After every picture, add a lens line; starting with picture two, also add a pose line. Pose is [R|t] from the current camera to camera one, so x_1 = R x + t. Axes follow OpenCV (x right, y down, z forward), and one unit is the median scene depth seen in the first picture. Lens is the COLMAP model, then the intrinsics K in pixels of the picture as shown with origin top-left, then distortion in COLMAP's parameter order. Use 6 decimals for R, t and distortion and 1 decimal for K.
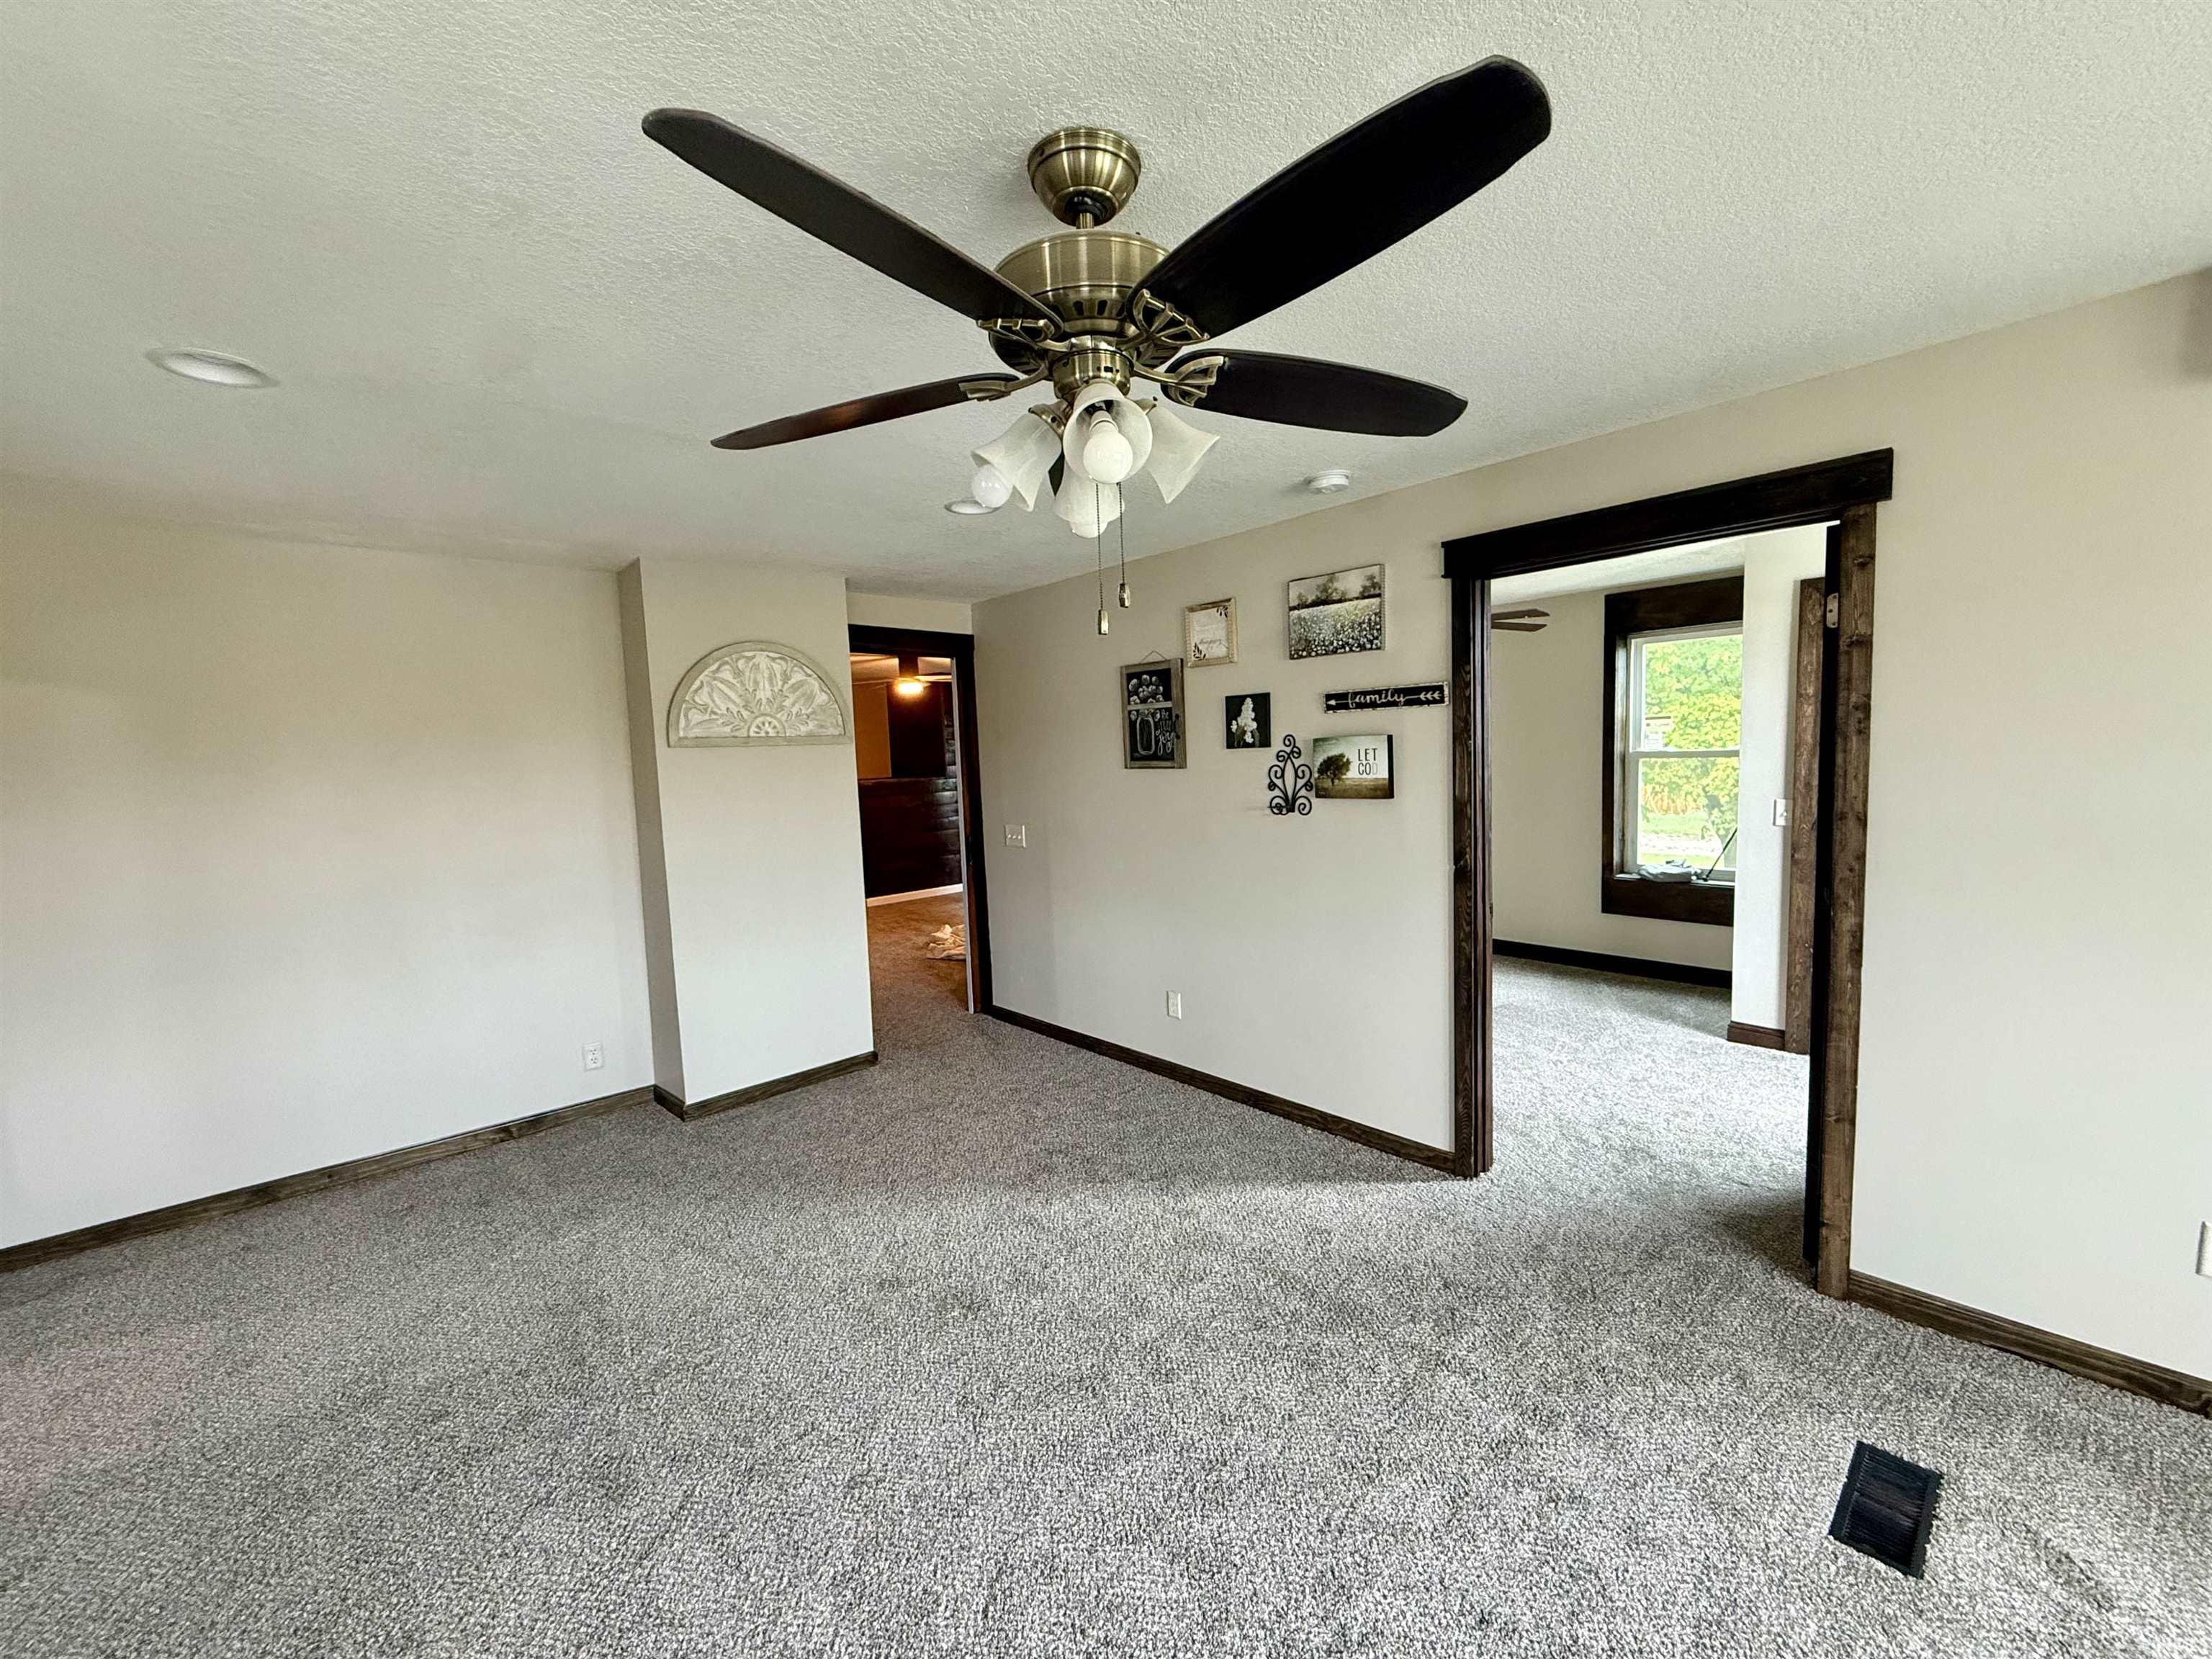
lens RADIAL K [[879.7, 0, 1109.6], [0, 879.7, 831.8], [0, 0, 1]] dist [0.001199, 0.000632]
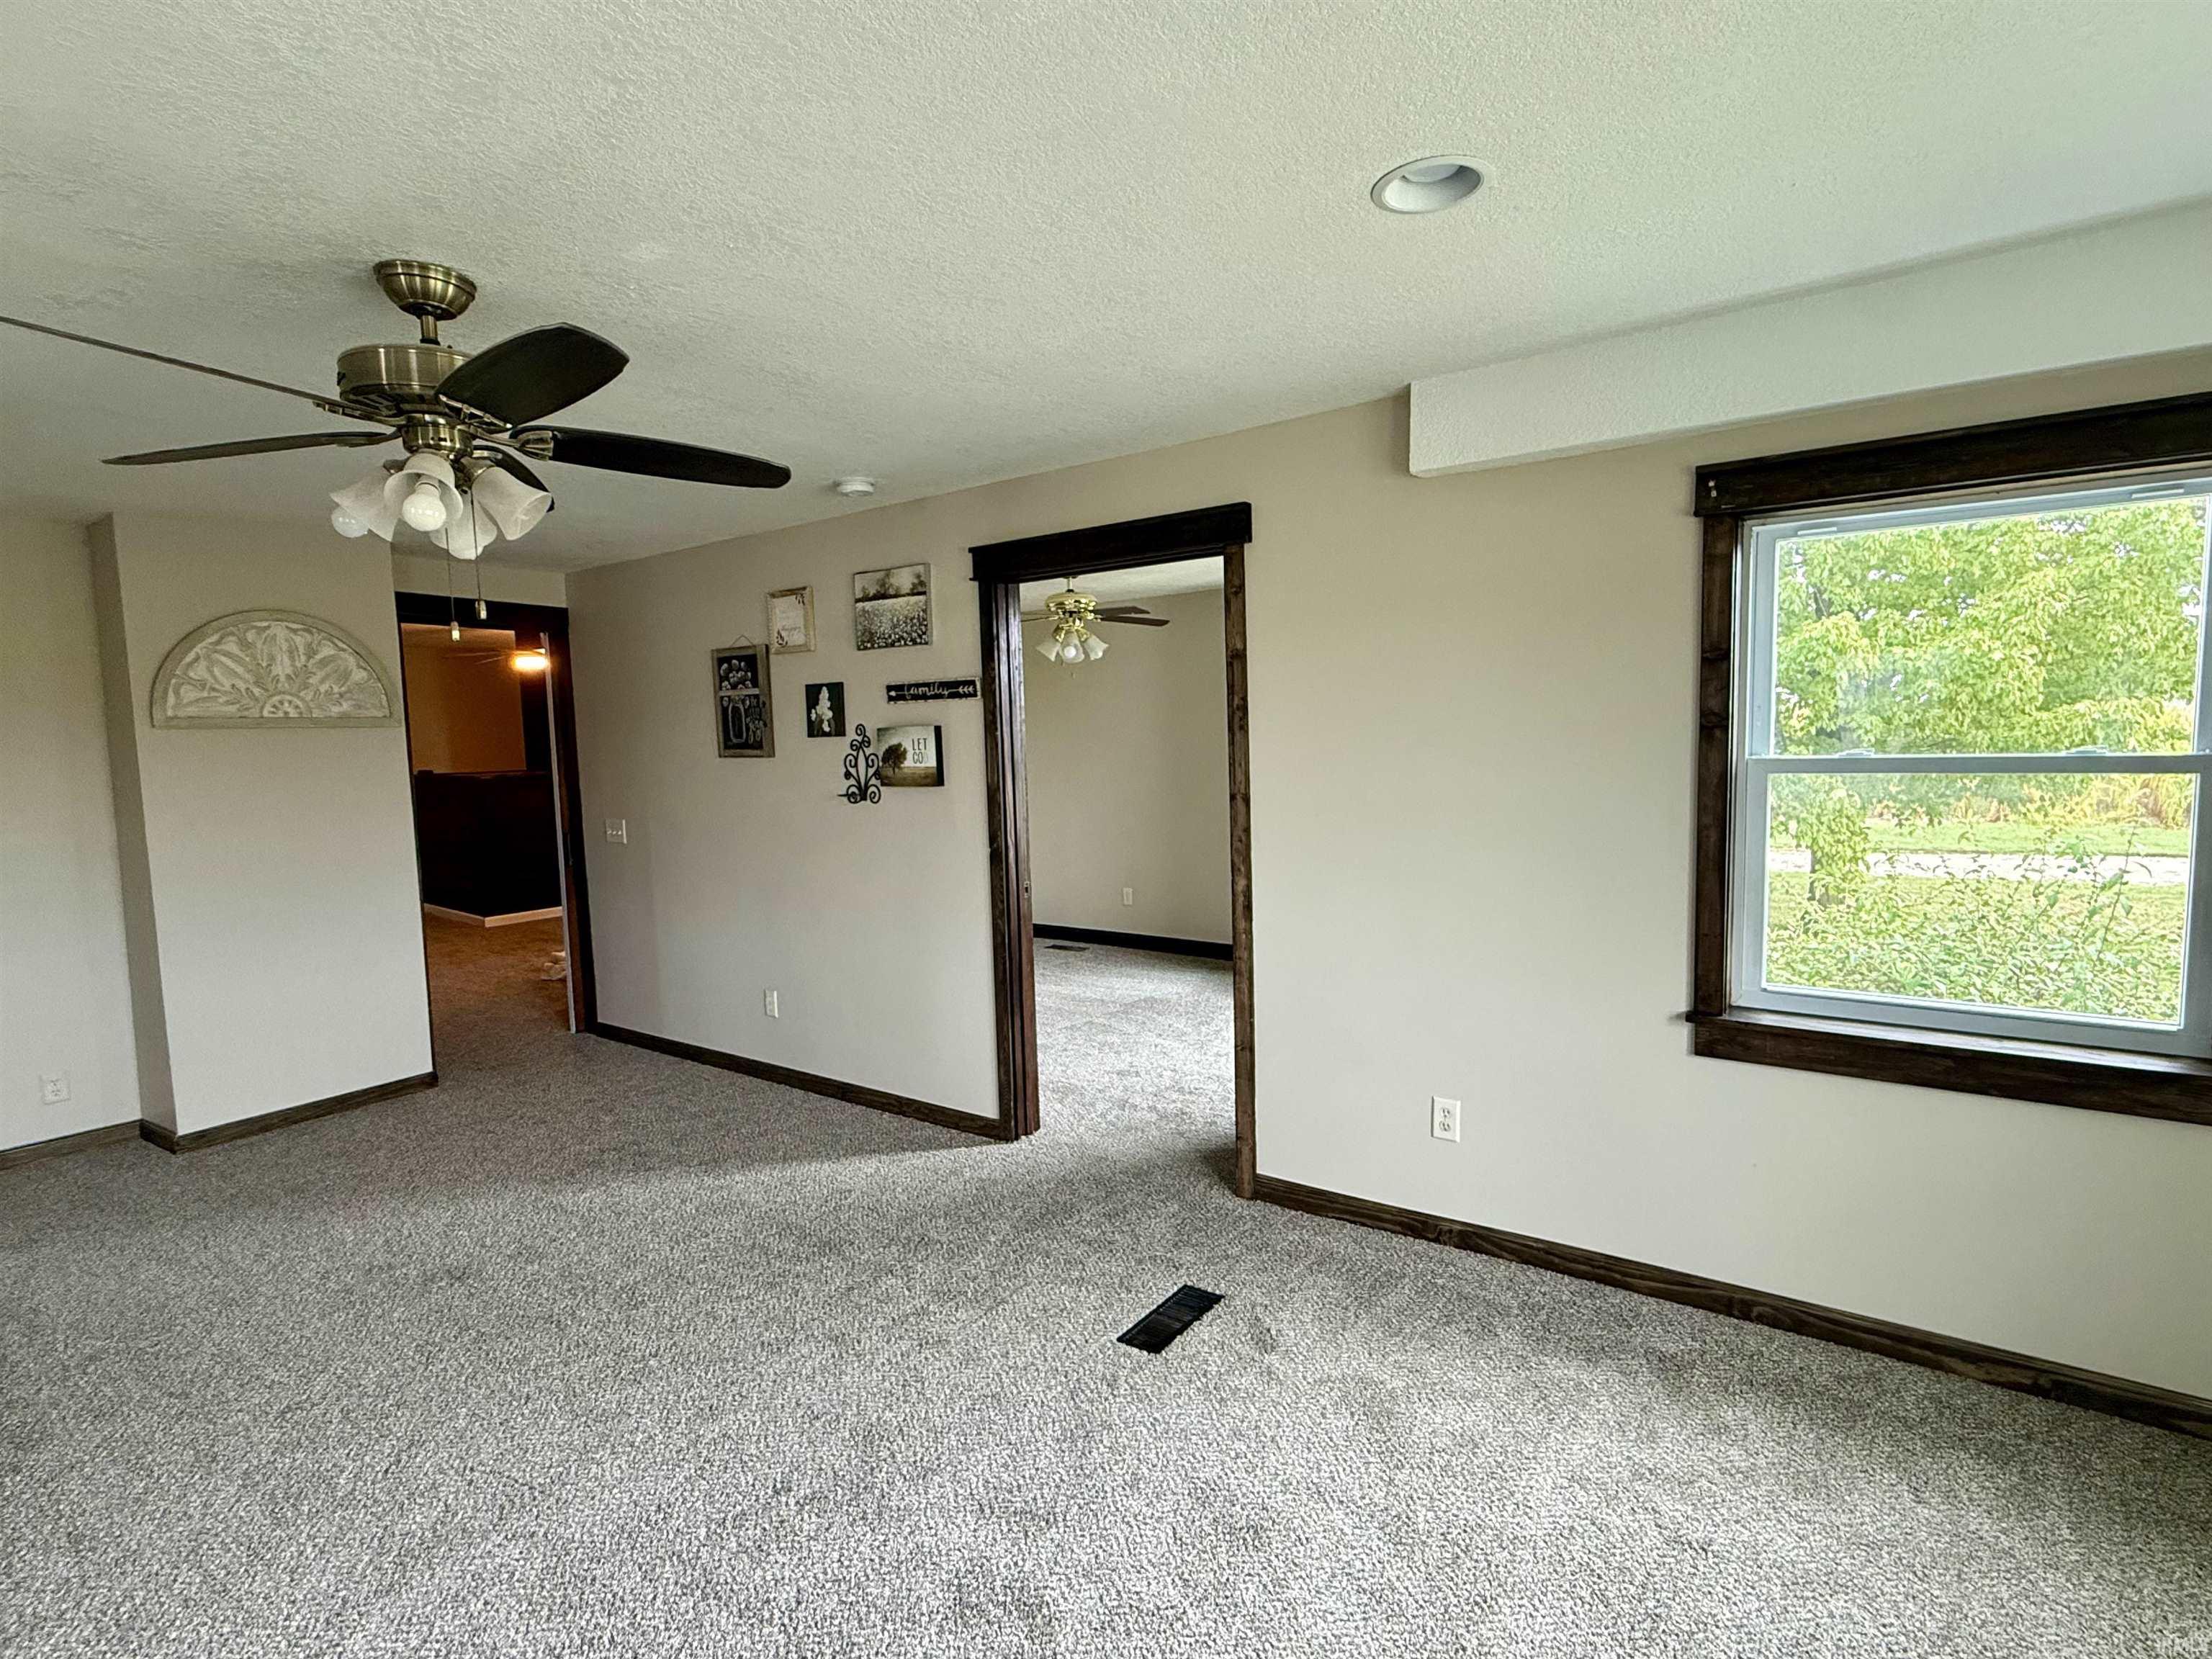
lens RADIAL K [[1077.1, 0, 1103.9], [0, 1077.1, 827.2], [0, 0, 1]] dist [0.001555, 0.000045]
pose [[0.978656, -0.004009, 0.205468, 0.238104], [0.007136, 0.999870, -0.014478, 0.030587], [-0.205384, 0.015635, 0.978557, -0.289147]]
